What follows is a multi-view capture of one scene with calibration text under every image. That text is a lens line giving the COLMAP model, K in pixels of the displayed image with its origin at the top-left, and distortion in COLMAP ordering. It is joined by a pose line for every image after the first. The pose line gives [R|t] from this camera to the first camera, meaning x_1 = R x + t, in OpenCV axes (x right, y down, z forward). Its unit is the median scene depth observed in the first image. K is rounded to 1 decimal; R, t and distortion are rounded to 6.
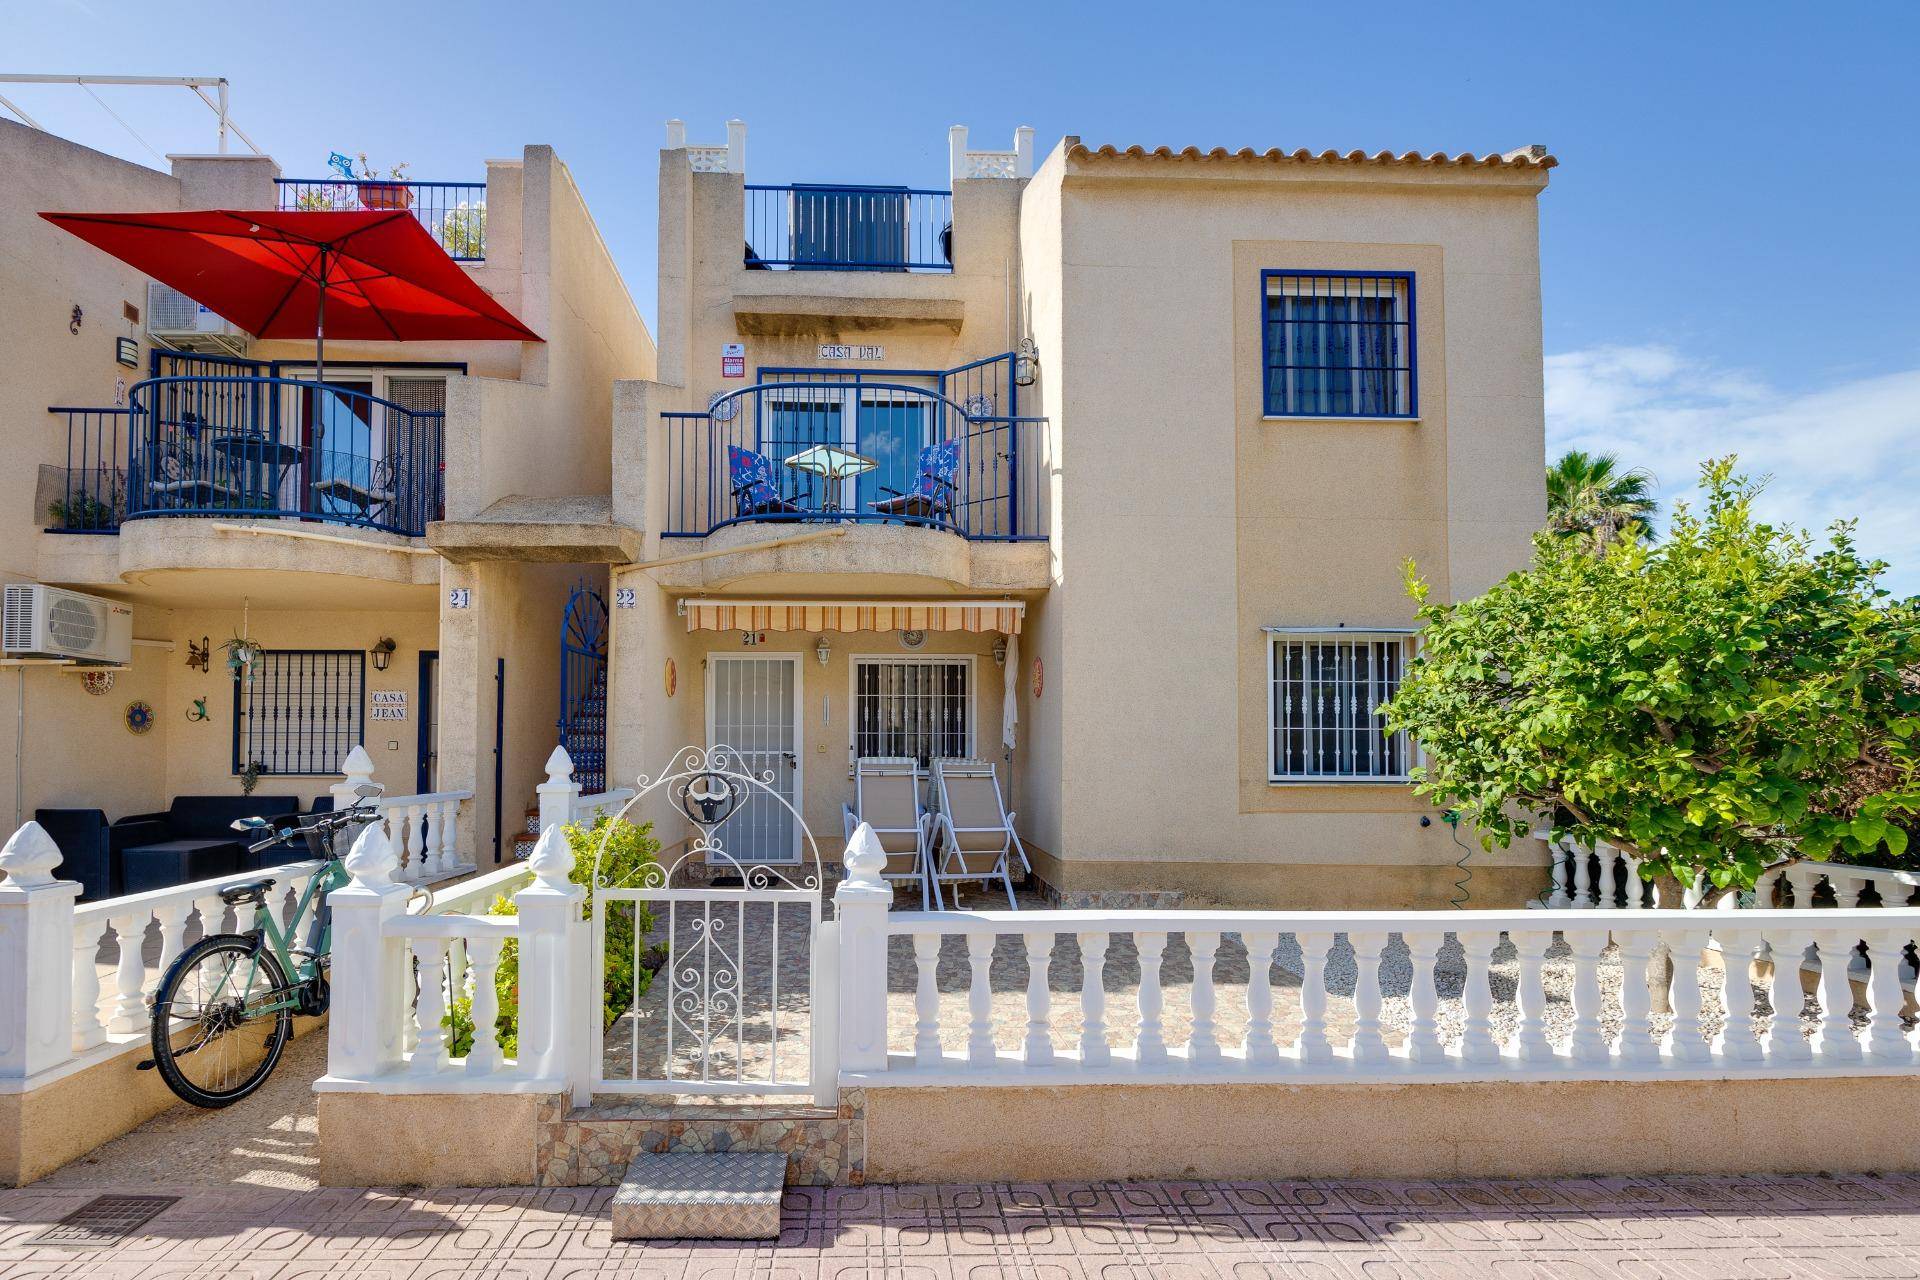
lens RADIAL K [[1108.9, 0, 914.2], [0, 1108.9, 699.2], [0, 0, 1]] dist [0.002987, 0.000812]
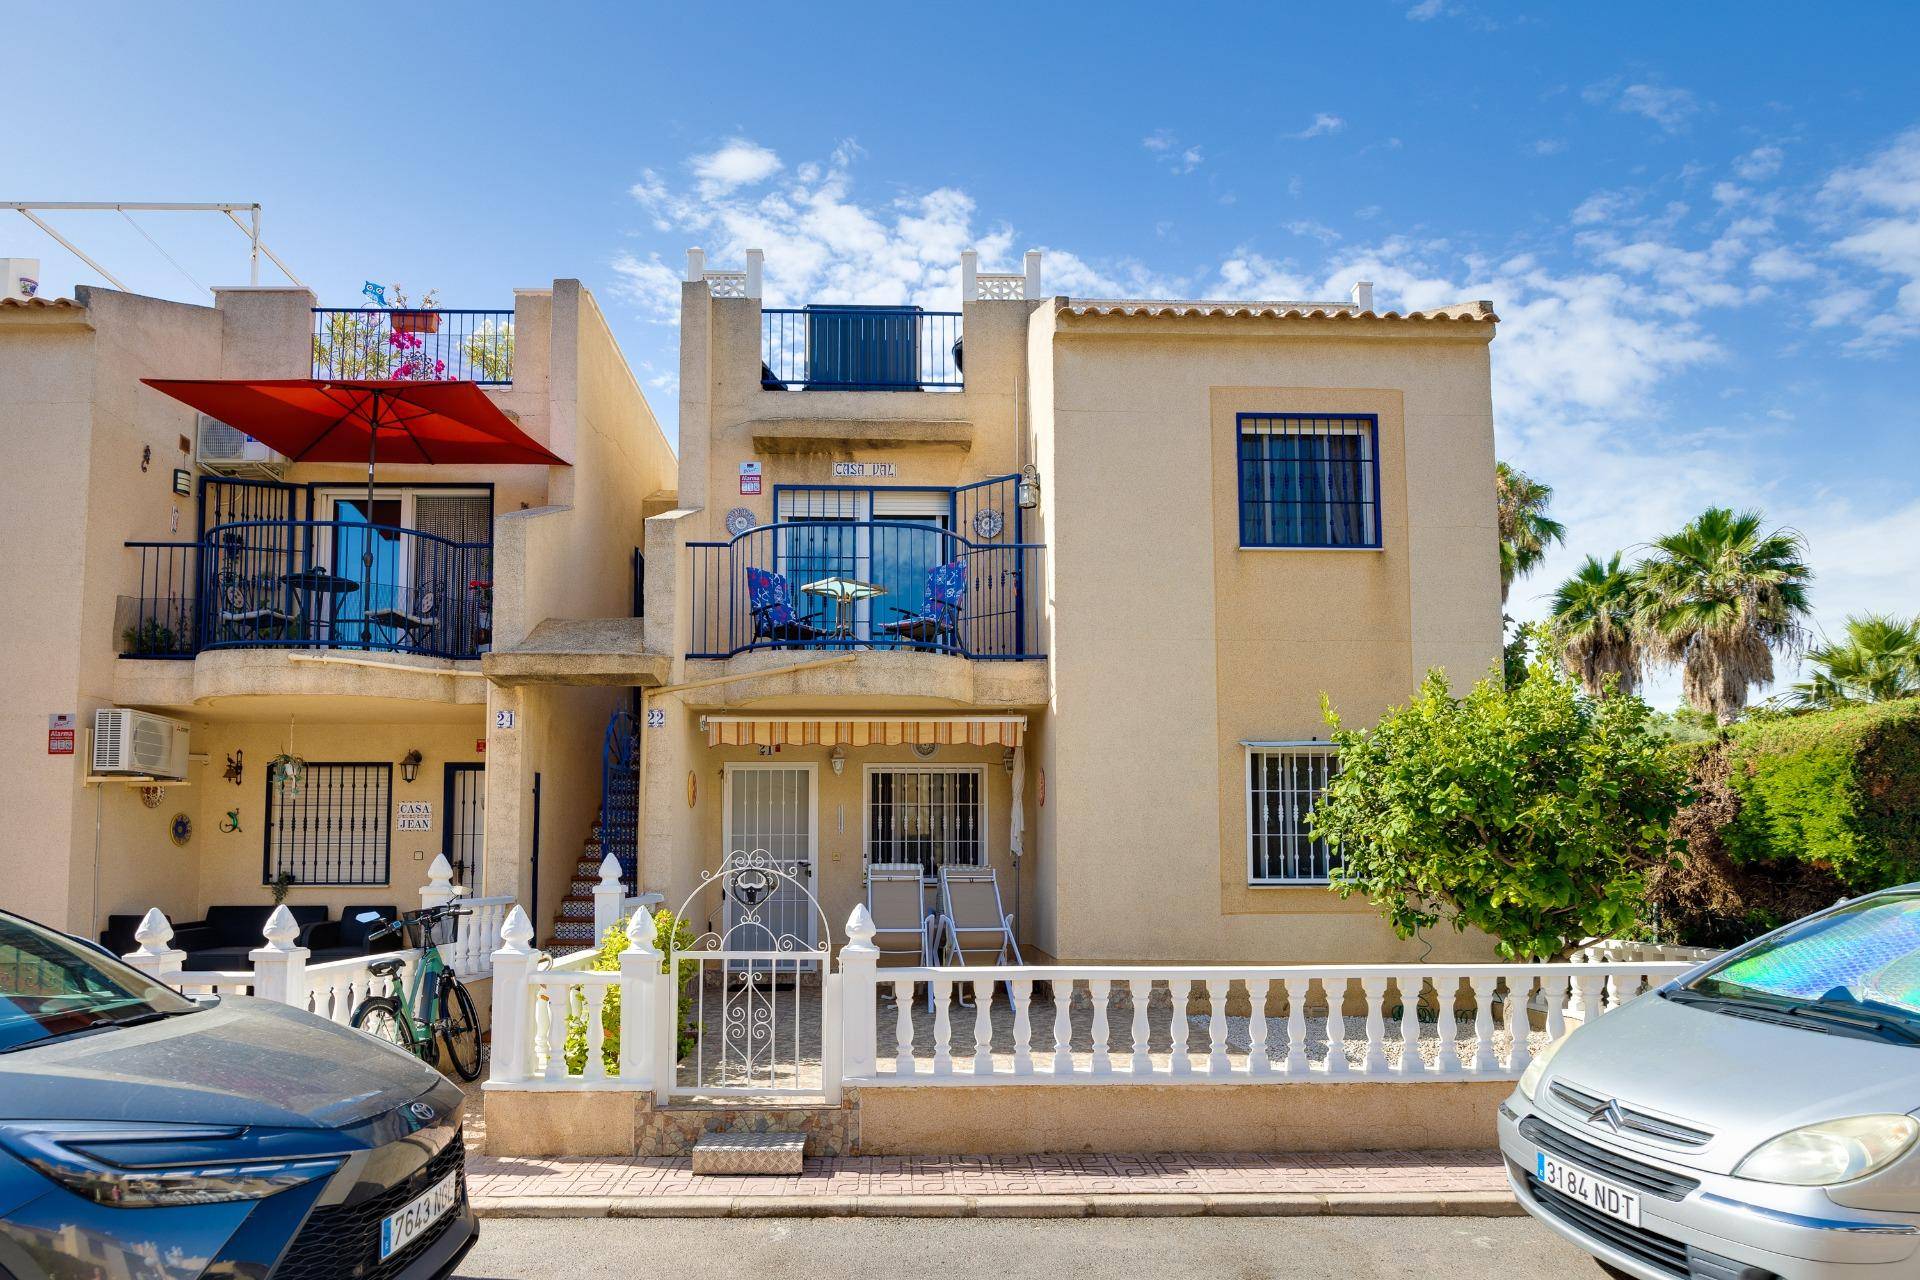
lens RADIAL K [[1829.2, 0, 960.0], [0, 1829.2, 640.0], [0, 0, 1]] dist [-0.020404, 0.003842]
pose [[0.999724, -0.007295, -0.022347, 0.076492], [0.005478, 0.996755, -0.080308, -0.020623], [0.022861, 0.080164, 0.996520, -0.756895]]
